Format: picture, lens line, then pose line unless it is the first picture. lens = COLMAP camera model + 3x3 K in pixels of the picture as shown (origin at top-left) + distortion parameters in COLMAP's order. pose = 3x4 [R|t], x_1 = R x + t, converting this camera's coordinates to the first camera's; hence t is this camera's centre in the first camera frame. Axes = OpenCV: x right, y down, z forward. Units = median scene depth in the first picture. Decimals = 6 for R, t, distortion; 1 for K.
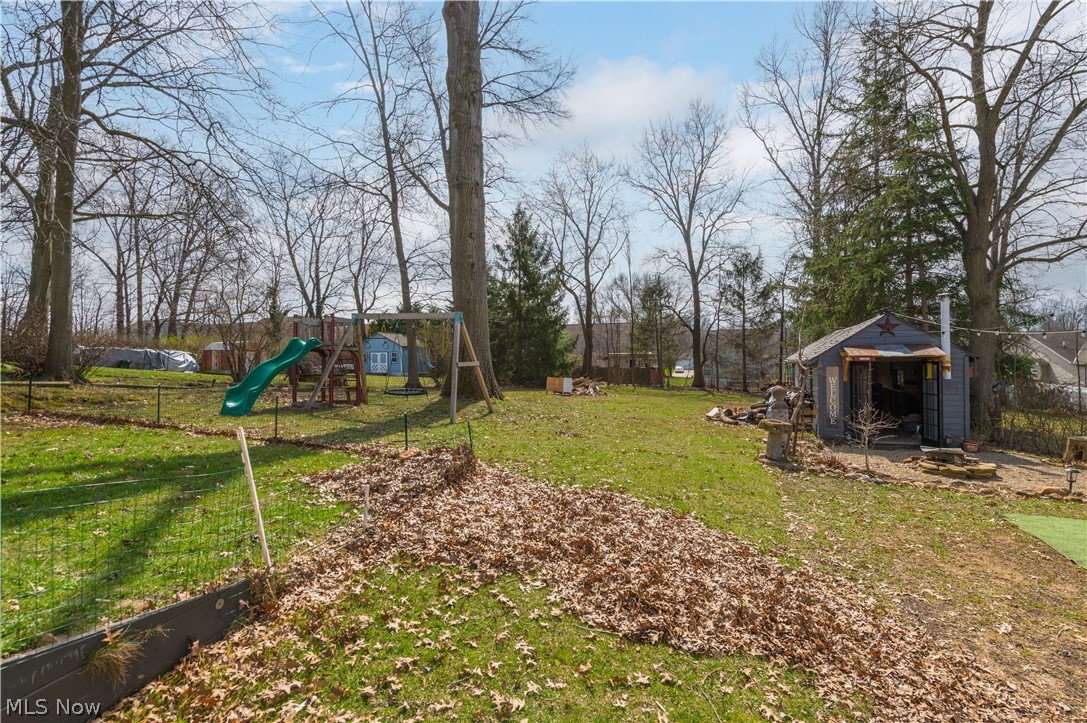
lens RADIAL K [[524.5, 0, 545.5], [0, 524.5, 362.9], [0, 0, 1]] dist [-0.001824, -0.000027]
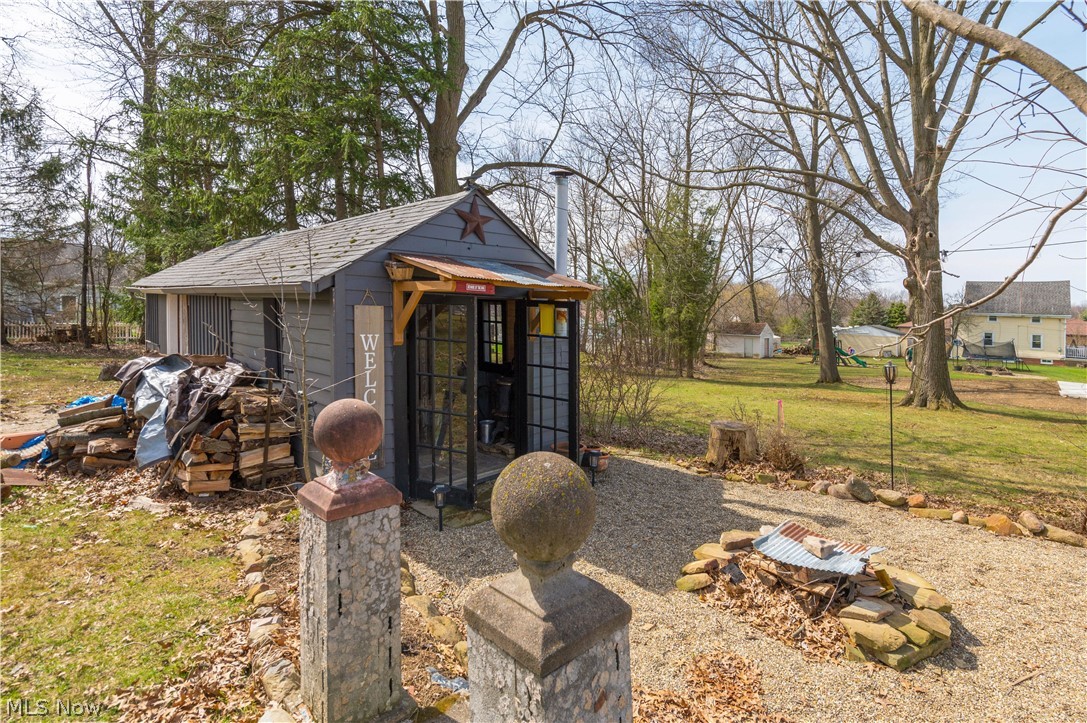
lens RADIAL K [[524.5, 0, 557.5], [0, 524.5, 346.7], [0, 0, 1]] dist [-0.001824, -0.000027]
pose [[0.372316, -0.022824, 0.927825, 0.211335], [-0.049450, 0.997790, 0.044388, 0.011140], [-0.926788, -0.062407, 0.370365, 0.606825]]
